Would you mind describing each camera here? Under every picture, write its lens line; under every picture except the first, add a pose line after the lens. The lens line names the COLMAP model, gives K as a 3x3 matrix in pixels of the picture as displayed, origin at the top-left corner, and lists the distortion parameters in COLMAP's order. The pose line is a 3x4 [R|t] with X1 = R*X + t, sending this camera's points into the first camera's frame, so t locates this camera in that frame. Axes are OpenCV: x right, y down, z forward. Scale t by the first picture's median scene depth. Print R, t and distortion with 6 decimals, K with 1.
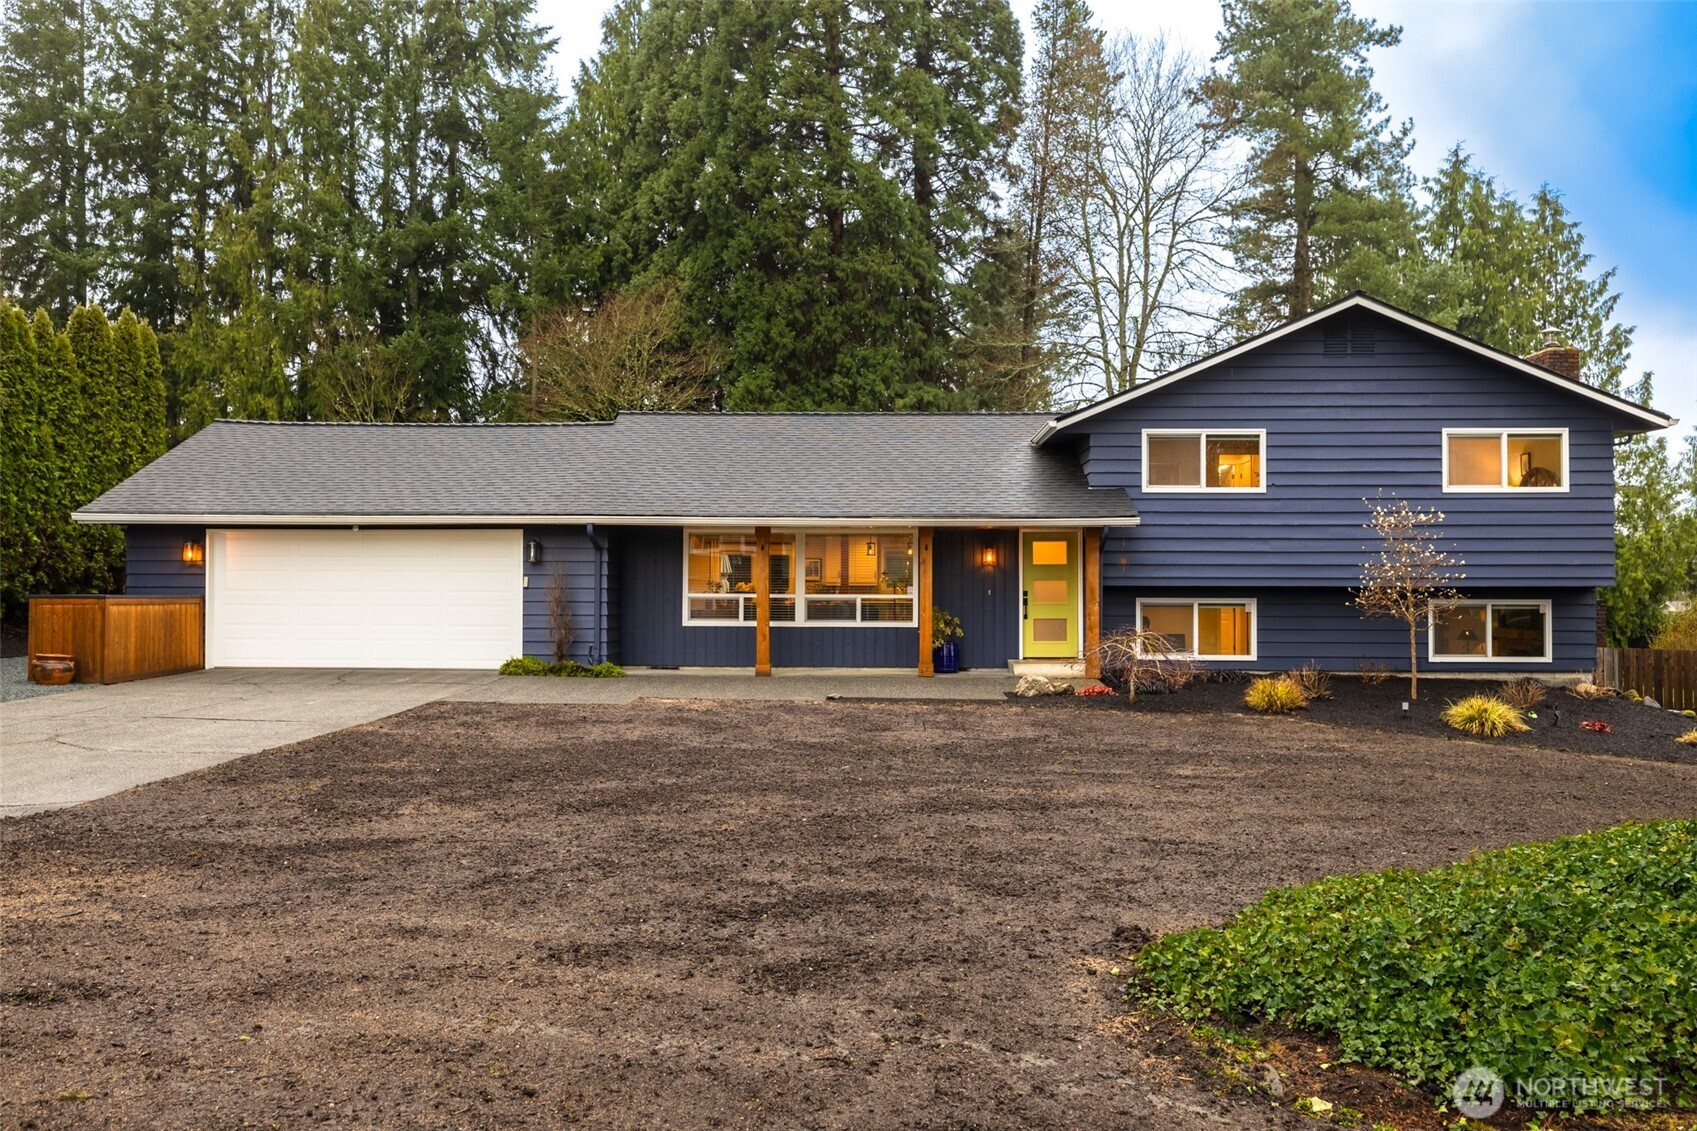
lens RADIAL K [[1414.1, 0, 851.6], [0, 1414.1, 562.1], [0, 0, 1]] dist [0.002541, -0.015987]
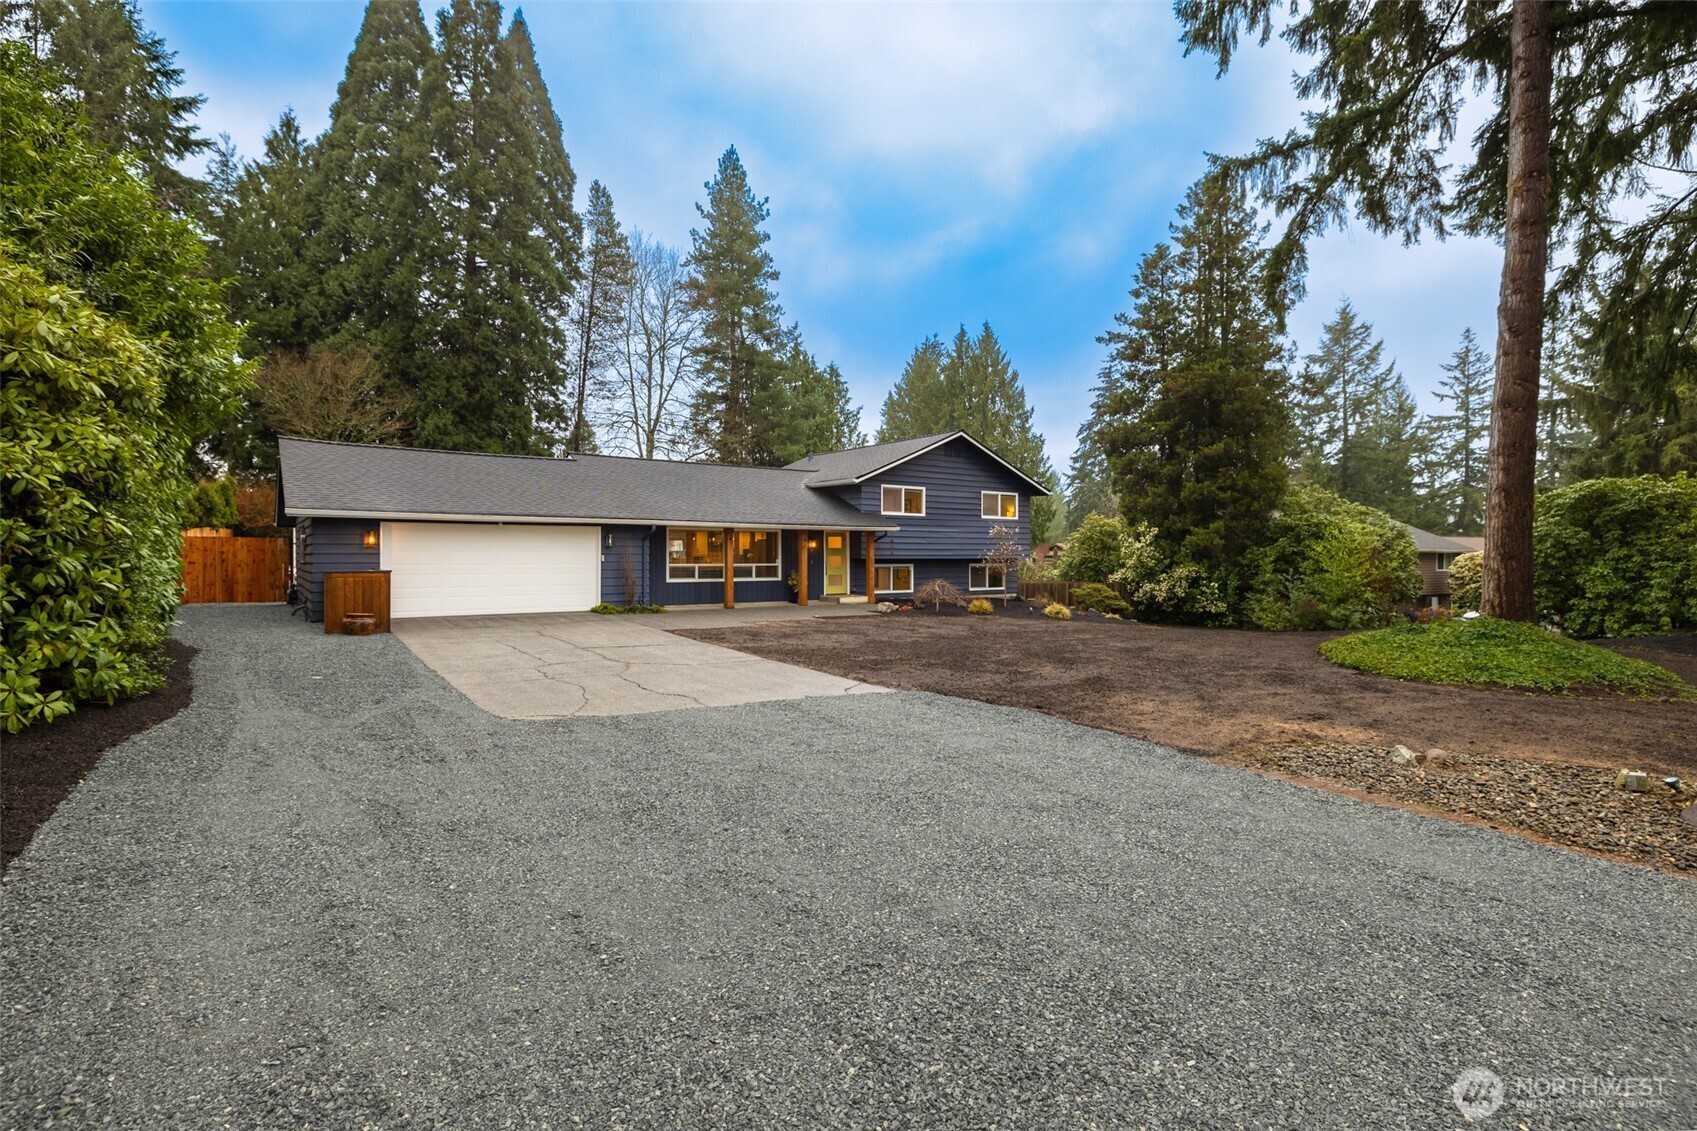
lens RADIAL K [[823.6, 0, 842.9], [0, 823.6, 544.4], [0, 0, 1]] dist [-0.001085, 0.001093]
pose [[0.786351, 0.005672, 0.617754, -0.499276], [-0.013040, 0.999887, 0.007418, -0.010758], [-0.617642, -0.013889, 0.786337, 0.053241]]
